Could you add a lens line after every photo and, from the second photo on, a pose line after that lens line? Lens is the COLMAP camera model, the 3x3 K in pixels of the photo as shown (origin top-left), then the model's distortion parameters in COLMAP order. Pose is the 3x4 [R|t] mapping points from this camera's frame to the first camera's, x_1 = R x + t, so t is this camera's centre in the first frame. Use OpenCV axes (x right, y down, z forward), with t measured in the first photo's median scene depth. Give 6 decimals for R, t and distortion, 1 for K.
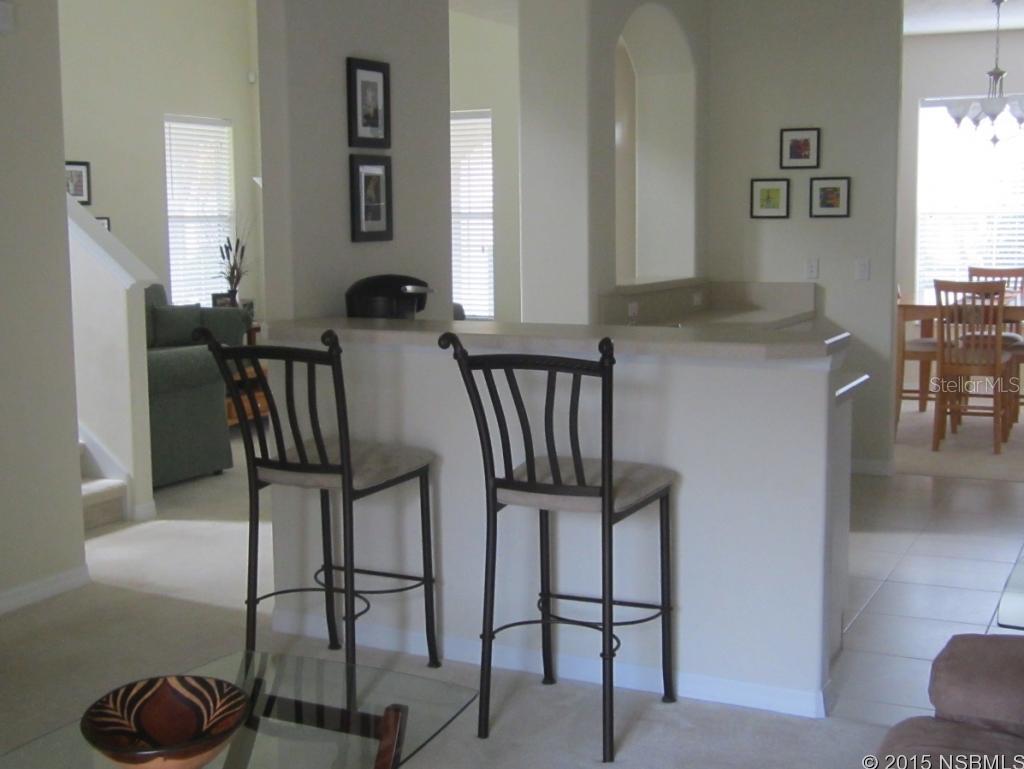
lens RADIAL K [[1307.0, 0, 508.3], [0, 1307.0, 385.9], [0, 0, 1]] dist [-0.053166, 0.000000]
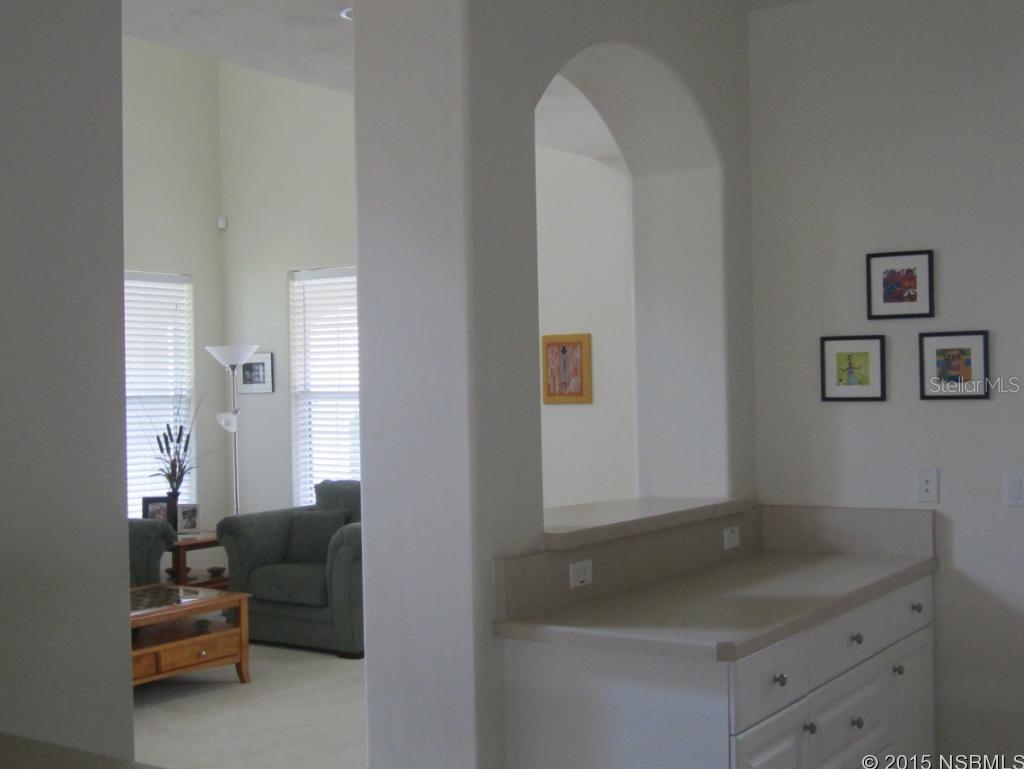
lens RADIAL K [[1307.0, 0, 510.7], [0, 1307.0, 384.0], [0, 0, 1]] dist [-0.053166, 0.000000]
pose [[0.992785, -0.006299, -0.119739, 0.115577], [-0.009637, 0.991196, -0.132050, -0.055618], [0.119516, 0.132252, 0.983984, 0.389245]]
